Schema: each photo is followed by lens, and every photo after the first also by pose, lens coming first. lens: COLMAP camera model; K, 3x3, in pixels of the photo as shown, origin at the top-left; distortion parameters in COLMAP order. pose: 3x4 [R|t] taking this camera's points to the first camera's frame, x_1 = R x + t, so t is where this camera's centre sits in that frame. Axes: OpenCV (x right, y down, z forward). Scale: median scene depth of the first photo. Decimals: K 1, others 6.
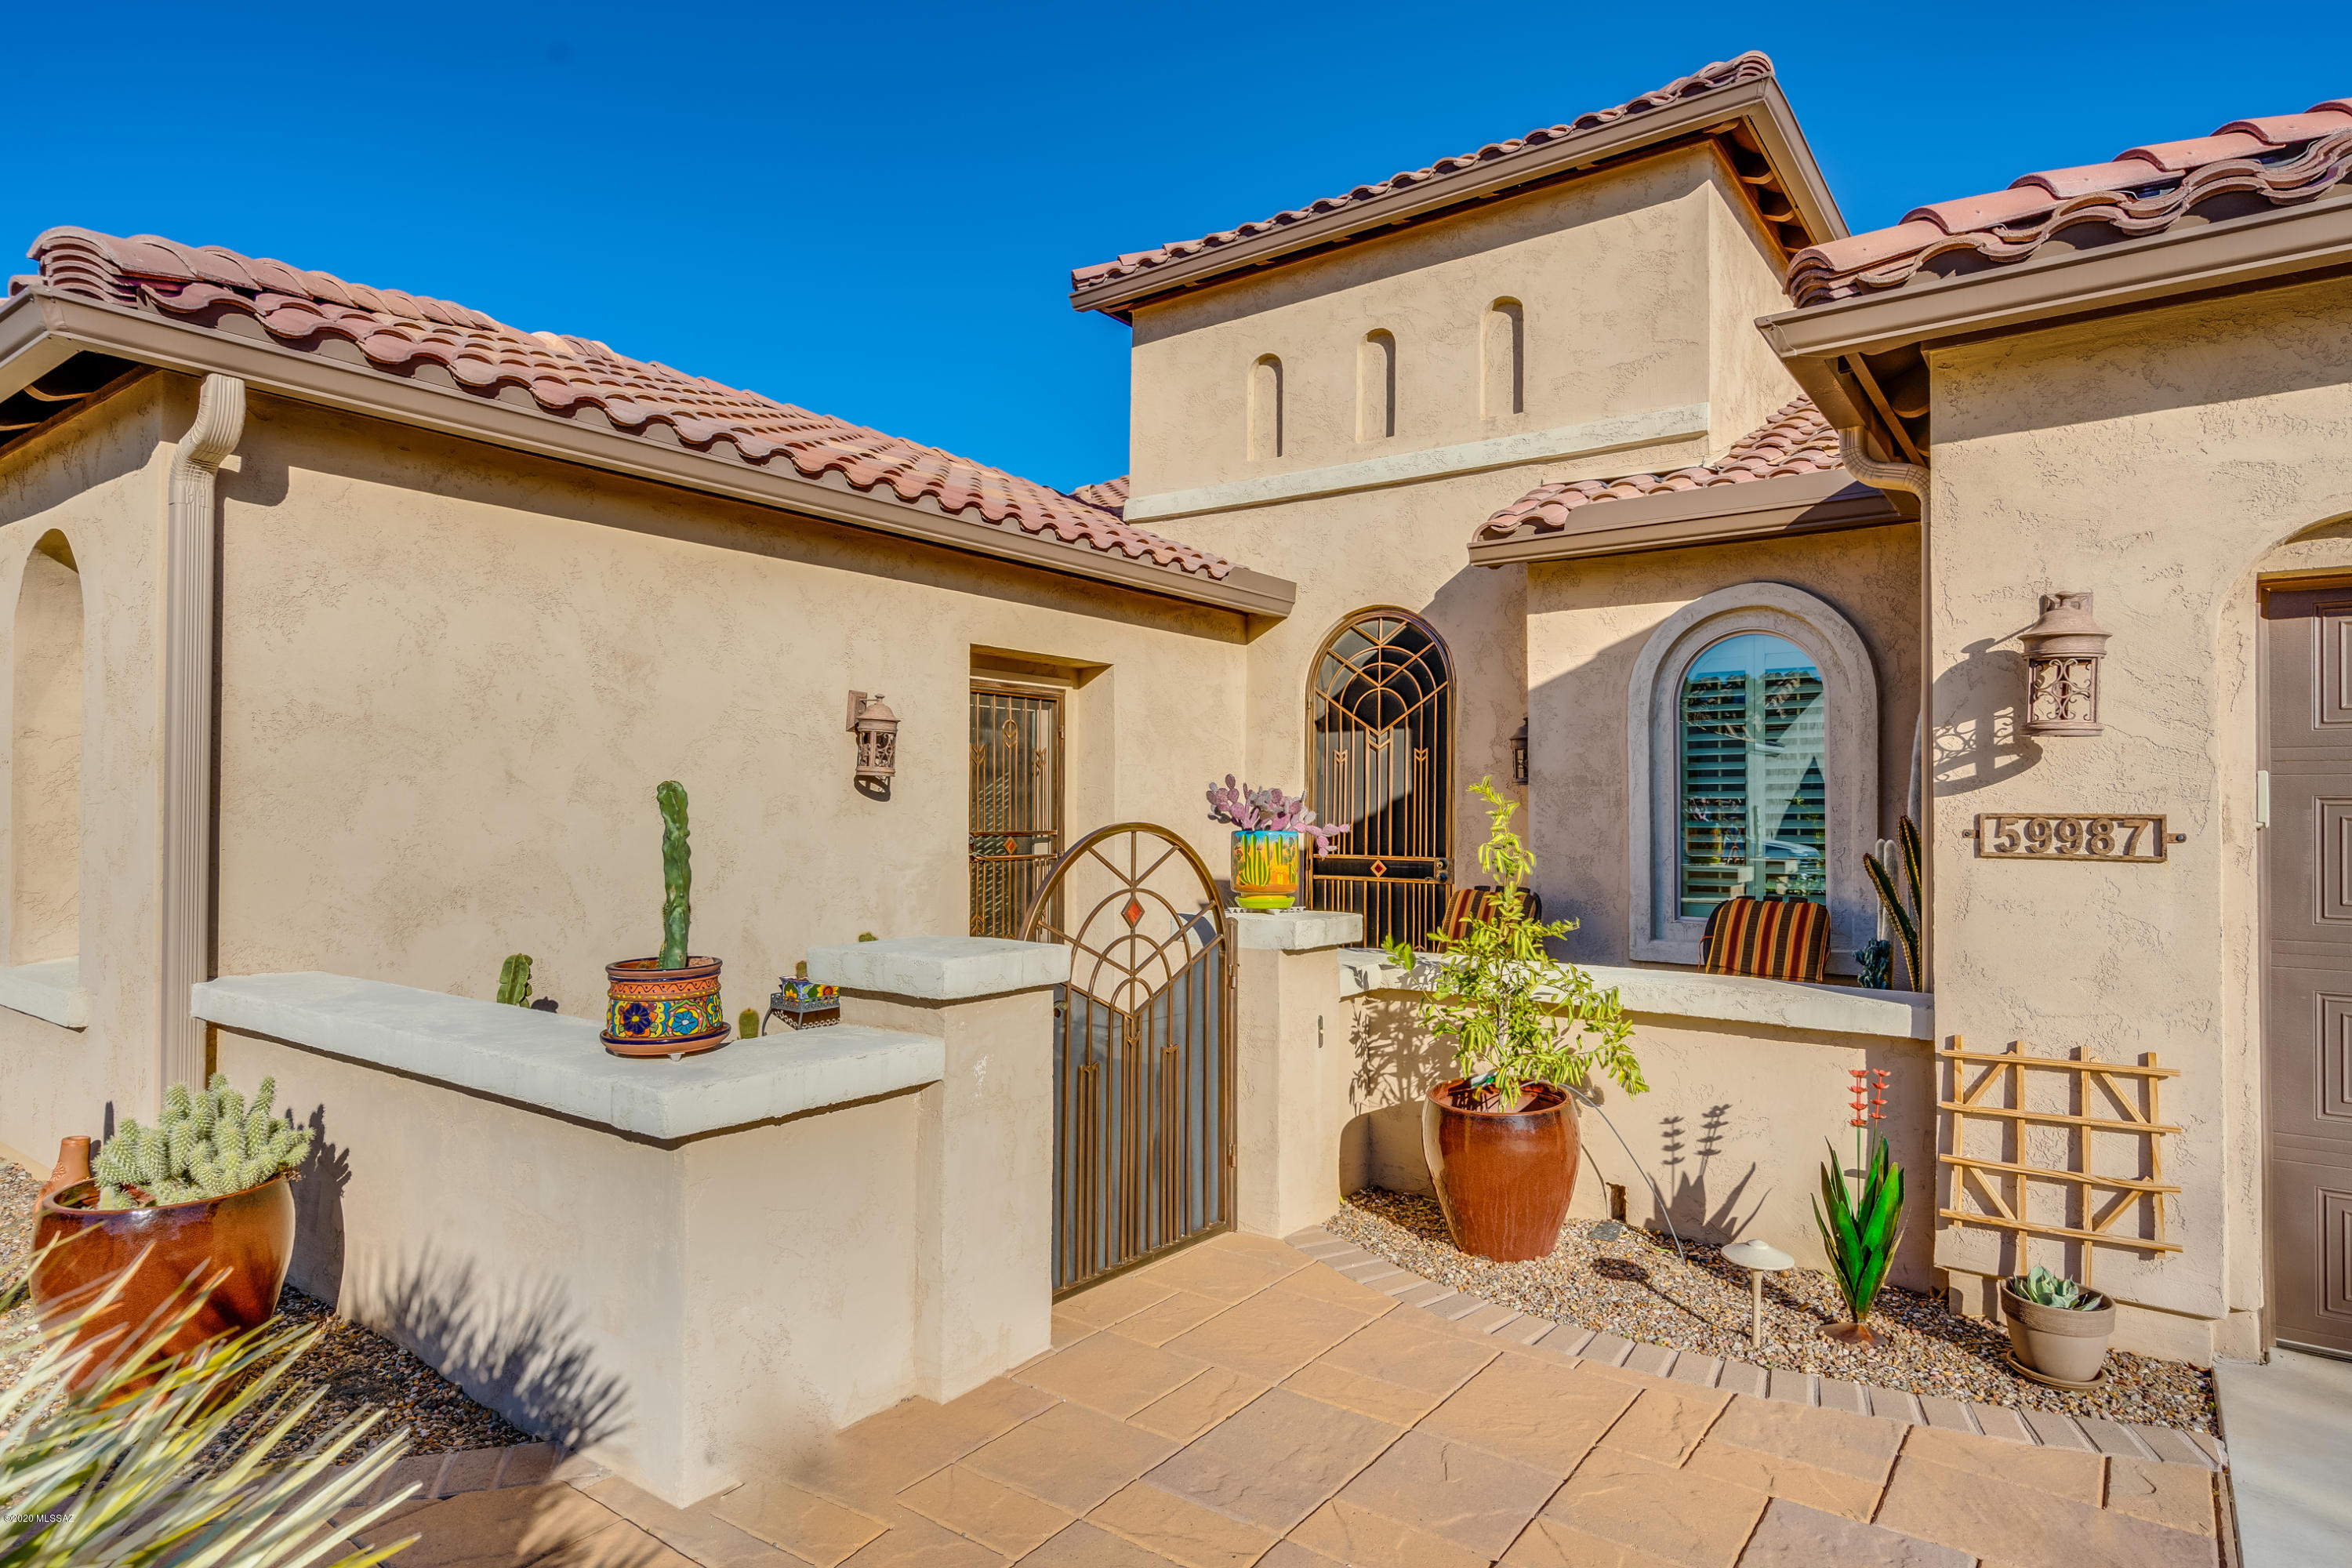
lens RADIAL K [[1272.4, 0, 1173.3], [0, 1272.4, 757.2], [0, 0, 1]] dist [-0.000384, -0.000369]
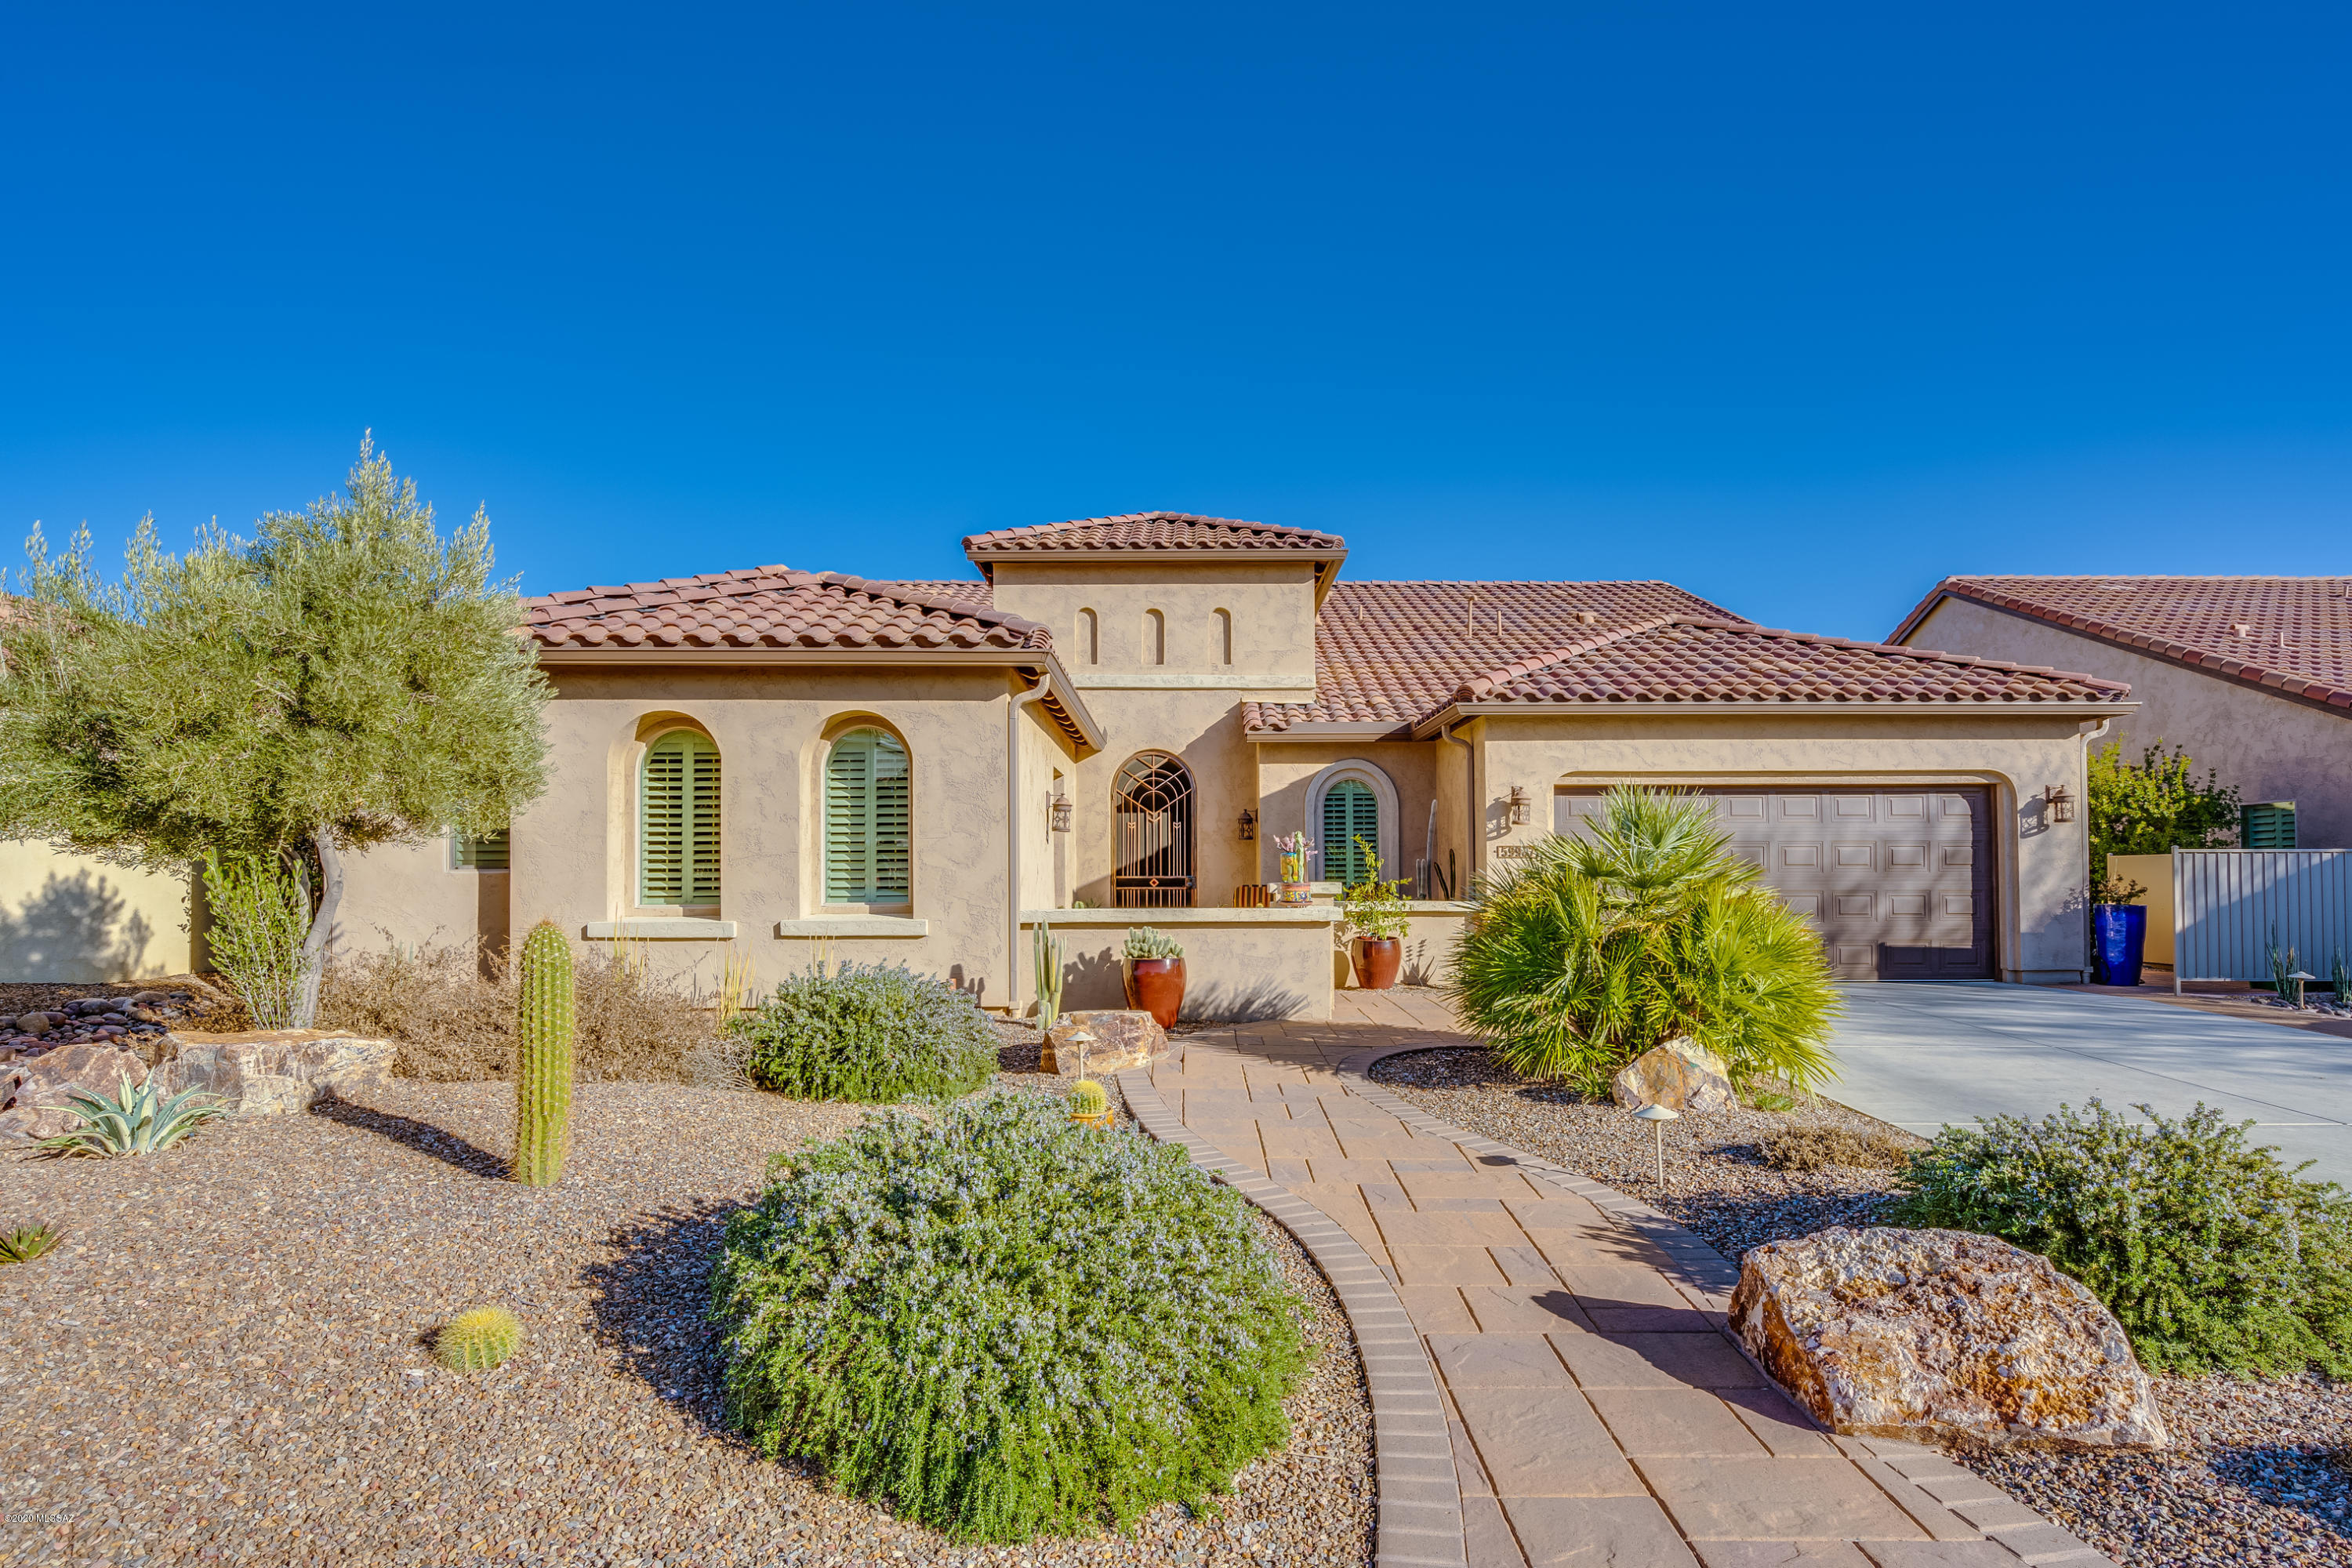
lens RADIAL K [[1200.3, 0, 1176.0], [0, 1200.3, 784.0], [0, 0, 1]] dist [-0.011718, 0.000012]
pose [[0.801362, 0.030348, 0.597409, -0.941796], [-0.012030, 0.999328, -0.034629, -0.000928], [-0.598059, 0.020564, 0.801189, -0.520374]]
